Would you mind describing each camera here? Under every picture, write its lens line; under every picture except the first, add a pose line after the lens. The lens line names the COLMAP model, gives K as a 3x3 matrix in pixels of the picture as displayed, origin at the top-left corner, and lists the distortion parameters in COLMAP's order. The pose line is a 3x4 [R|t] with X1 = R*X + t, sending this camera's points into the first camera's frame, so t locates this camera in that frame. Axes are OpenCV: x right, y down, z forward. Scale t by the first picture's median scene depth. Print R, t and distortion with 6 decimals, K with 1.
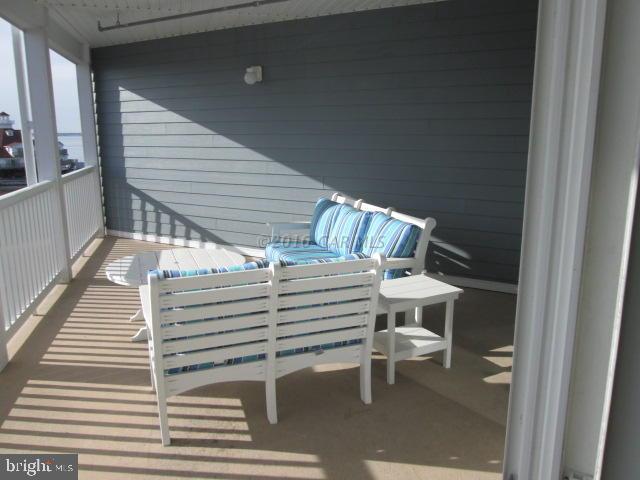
lens RADIAL K [[529.8, 0, 320.0], [0, 529.8, 240.0], [0, 0, 1]] dist [-0.067689, 0.045232]
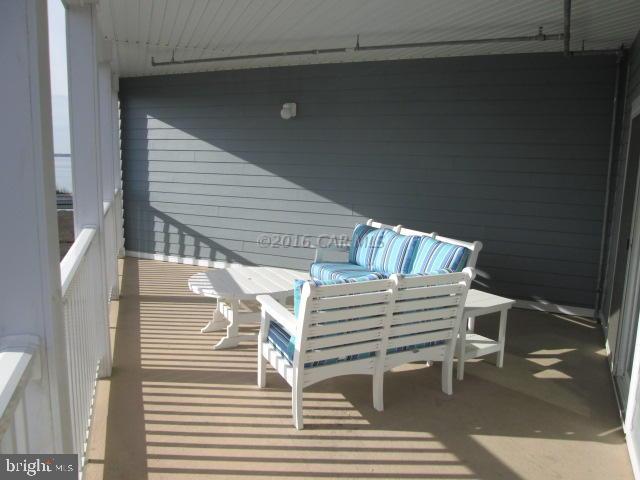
lens RADIAL K [[529.8, 0, 320.0], [0, 529.8, 240.0], [0, 0, 1]] dist [-0.067689, 0.045232]
pose [[0.995666, 0.013961, 0.091947, -0.222659], [-0.009301, 0.998659, -0.050921, 0.016228], [-0.092535, 0.049845, 0.994461, -0.124697]]
